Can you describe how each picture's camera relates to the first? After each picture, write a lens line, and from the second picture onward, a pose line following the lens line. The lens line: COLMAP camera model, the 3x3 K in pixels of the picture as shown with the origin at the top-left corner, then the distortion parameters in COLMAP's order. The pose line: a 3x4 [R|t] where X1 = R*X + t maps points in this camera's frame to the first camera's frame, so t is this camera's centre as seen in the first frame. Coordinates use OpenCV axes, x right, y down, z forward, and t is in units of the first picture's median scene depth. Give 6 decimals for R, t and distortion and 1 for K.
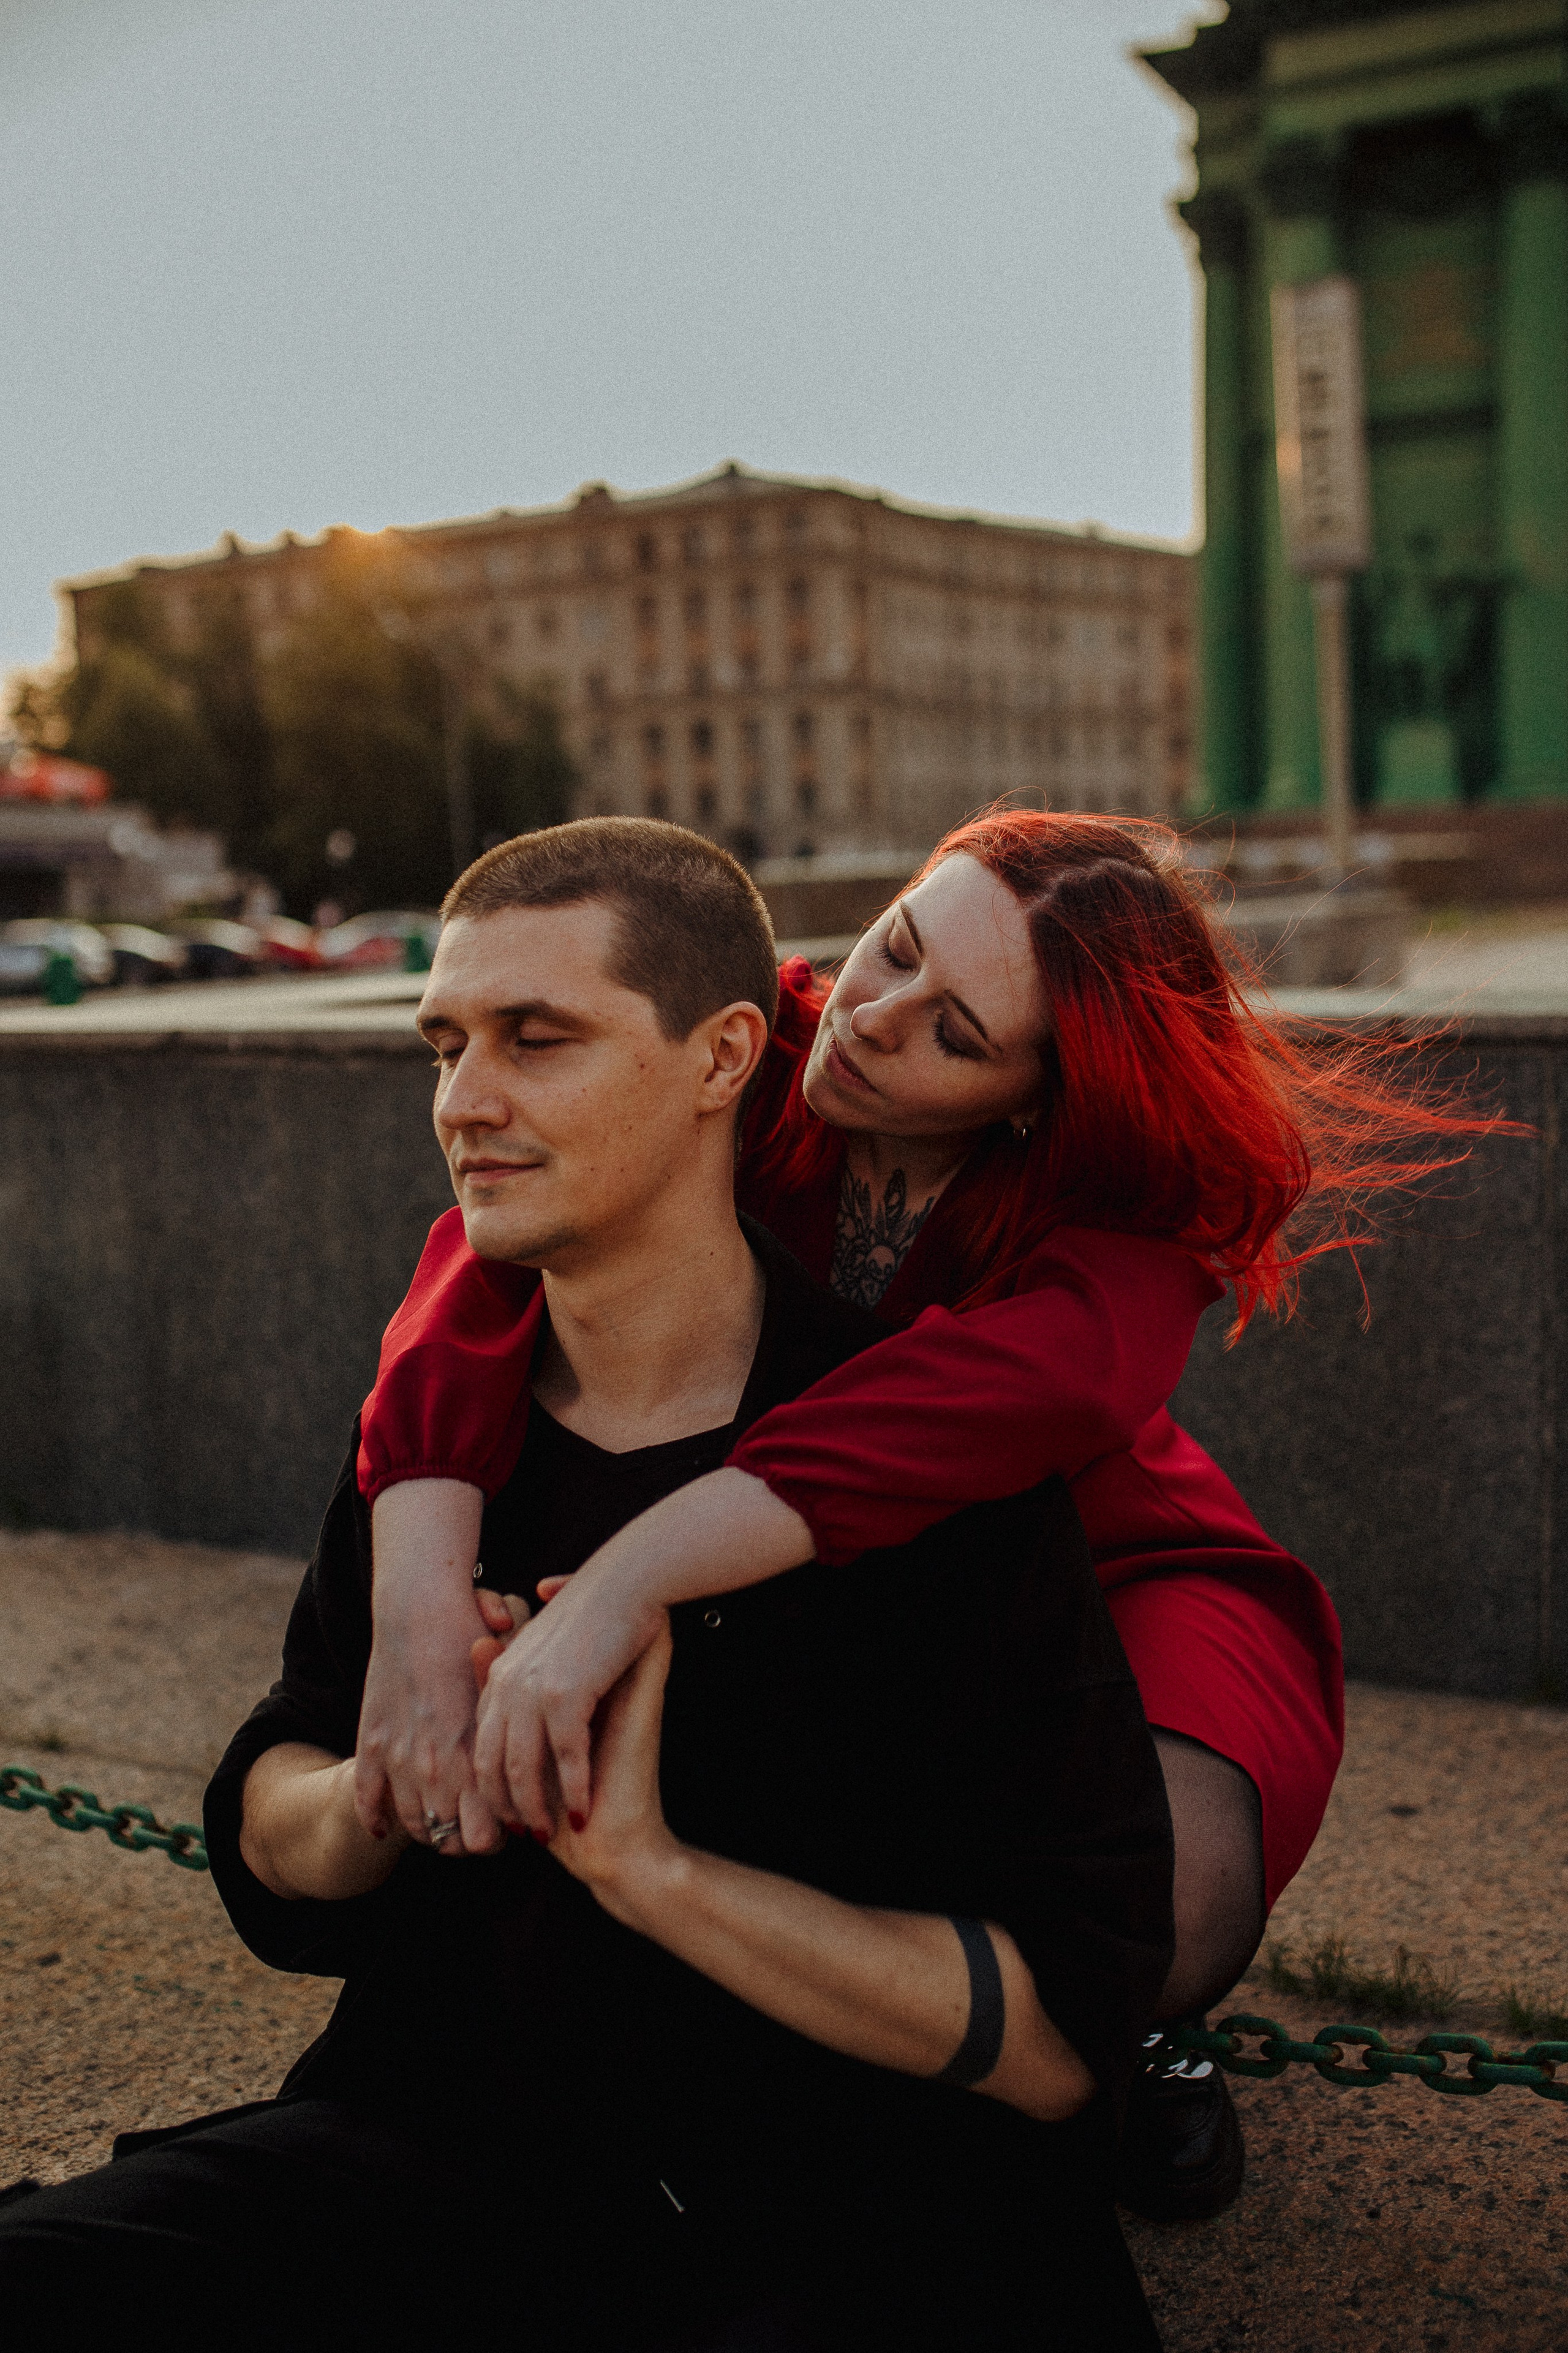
lens RADIAL K [[2232.4, 0, 784.0], [0, 2232.4, 1176.5], [0, 0, 1]] dist [-0.008907, 0.018836]
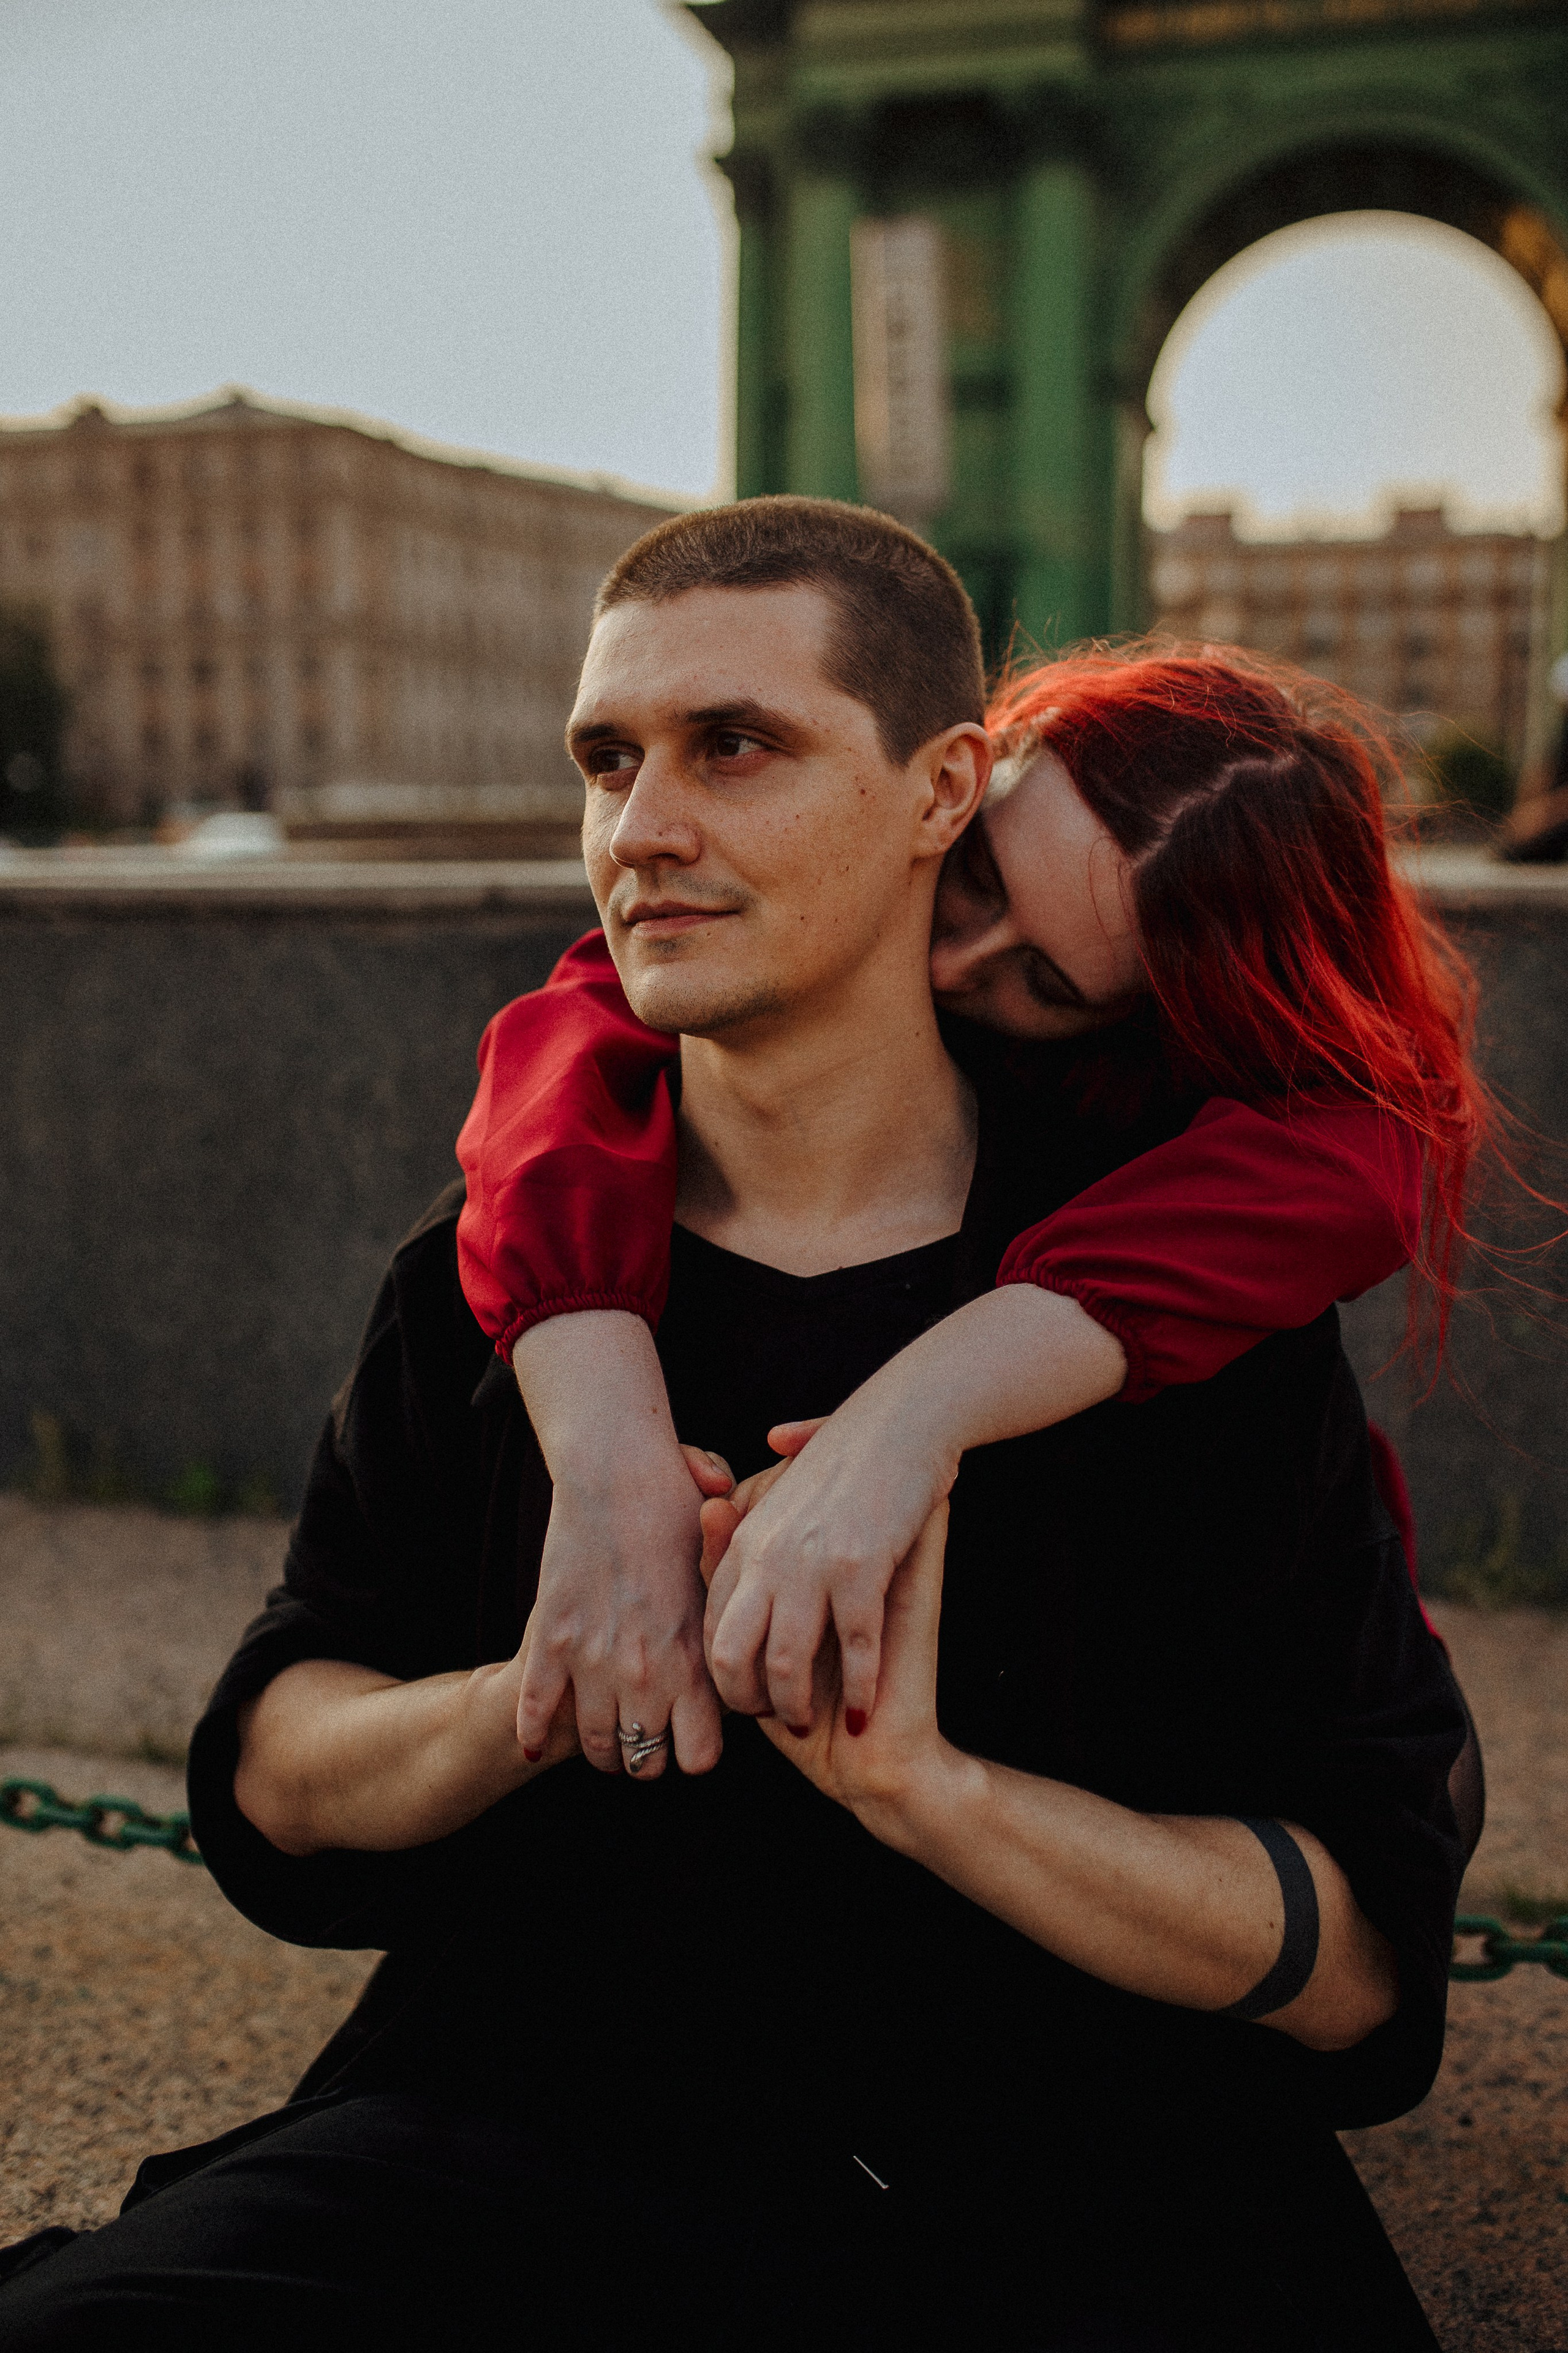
lens RADIAL K [[2234.2, 0, 784.0], [0, 2234.2, 1176.5], [0, 0, 1]] dist [-0.008900, -0.037227]
pose [[0.976438, 0.003478, 0.215769, -0.263485], [-0.008245, 0.999741, 0.021198, 0.071801], [-0.215639, -0.022477, 0.976214, 0.216222]]
